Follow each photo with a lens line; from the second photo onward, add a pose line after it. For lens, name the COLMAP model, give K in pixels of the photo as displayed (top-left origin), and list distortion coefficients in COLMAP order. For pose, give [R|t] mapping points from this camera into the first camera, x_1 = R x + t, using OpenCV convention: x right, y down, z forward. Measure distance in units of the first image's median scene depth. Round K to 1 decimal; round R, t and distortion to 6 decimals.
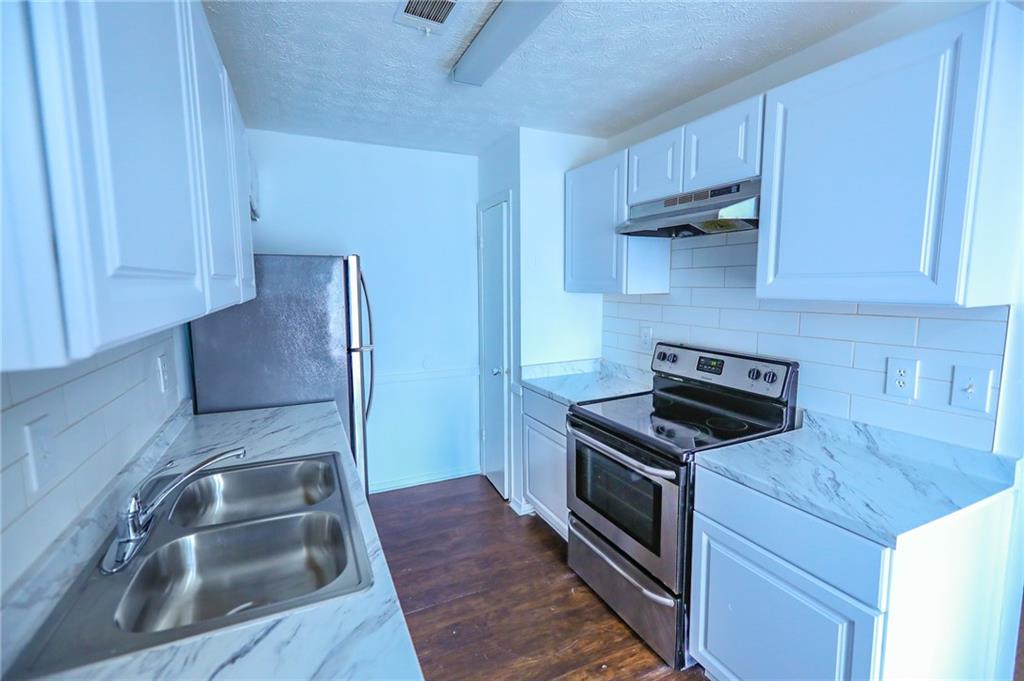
lens RADIAL K [[460.1, 0, 511.8], [0, 460.1, 336.7], [0, 0, 1]] dist [0.002056, 0.000493]
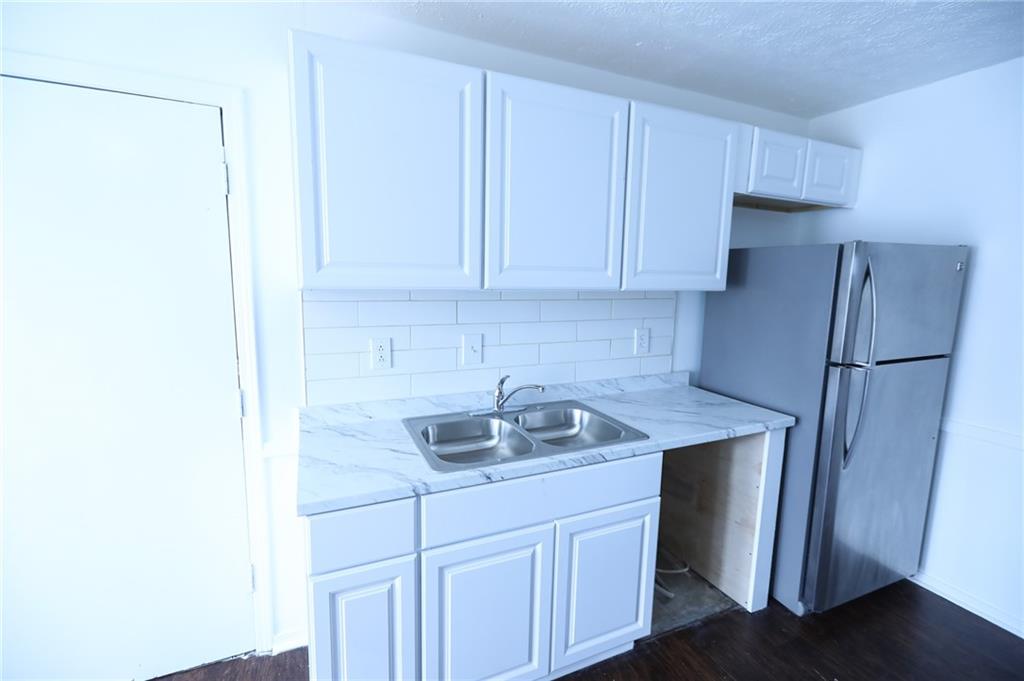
lens RADIAL K [[456.1, 0, 511.8], [0, 456.1, 337.3], [0, 0, 1]] dist [0.001266, 0.001052]
pose [[-0.006374, 0.141572, -0.989907, 0.448175], [-0.135489, 0.980677, 0.141124, -0.054615], [0.990758, 0.135021, 0.012931, 0.473273]]
